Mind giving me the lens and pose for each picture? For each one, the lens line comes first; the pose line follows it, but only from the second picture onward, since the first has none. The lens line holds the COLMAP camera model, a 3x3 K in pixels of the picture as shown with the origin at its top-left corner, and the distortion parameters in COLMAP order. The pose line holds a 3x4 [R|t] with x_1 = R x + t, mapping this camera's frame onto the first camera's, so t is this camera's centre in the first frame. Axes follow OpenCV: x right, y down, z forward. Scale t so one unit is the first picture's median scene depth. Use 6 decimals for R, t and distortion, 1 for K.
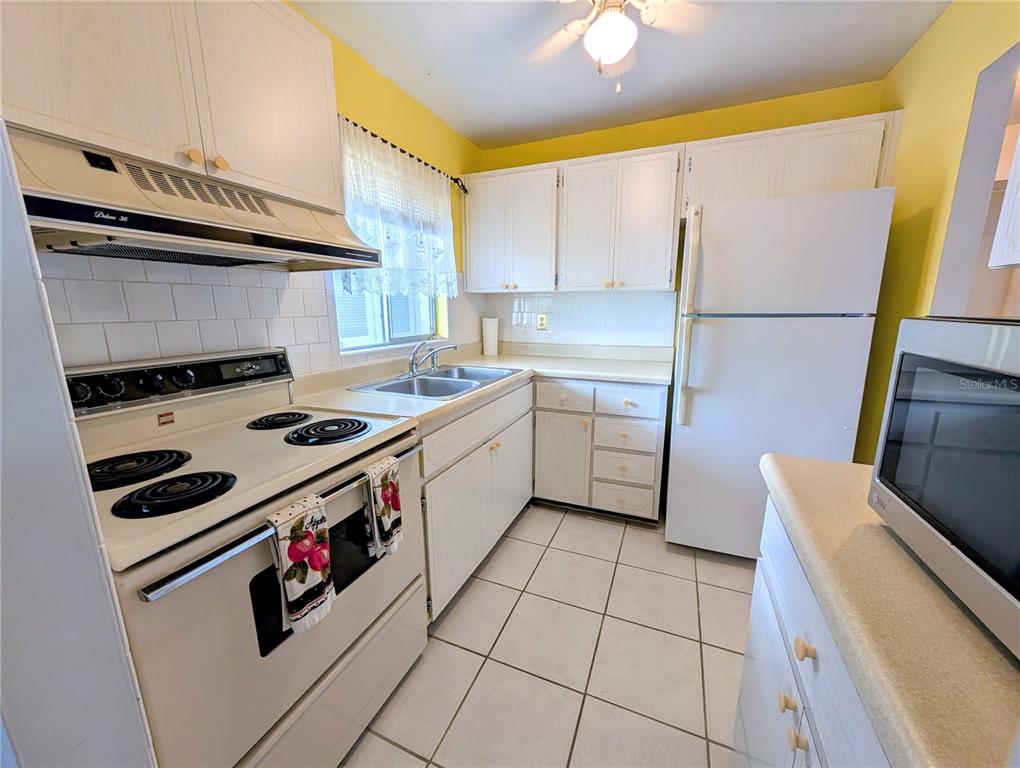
lens RADIAL K [[388.5, 0, 510.0], [0, 388.5, 384.0], [0, 0, 1]] dist [-0.003390, 0.000274]
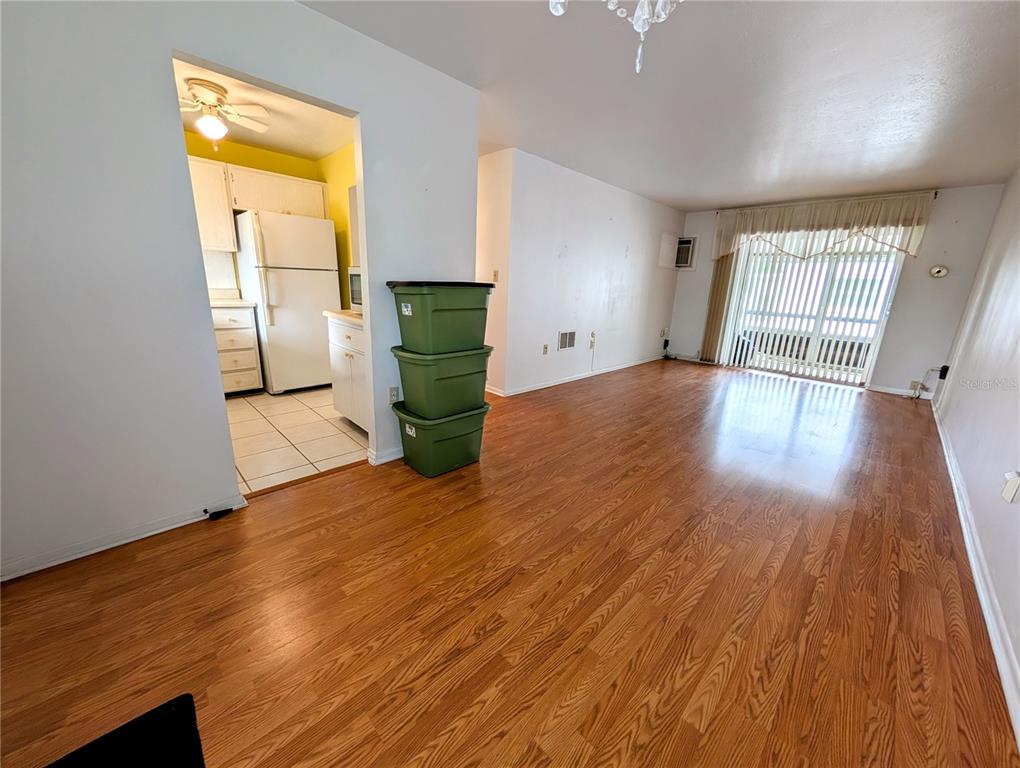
lens RADIAL K [[388.5, 0, 510.0], [0, 388.5, 384.0], [0, 0, 1]] dist [-0.003390, 0.000274]
pose [[0.374682, -0.216479, 0.901527, -0.873100], [0.135778, 0.974688, 0.177617, 0.198992], [-0.917157, 0.055858, 0.394591, -0.803263]]
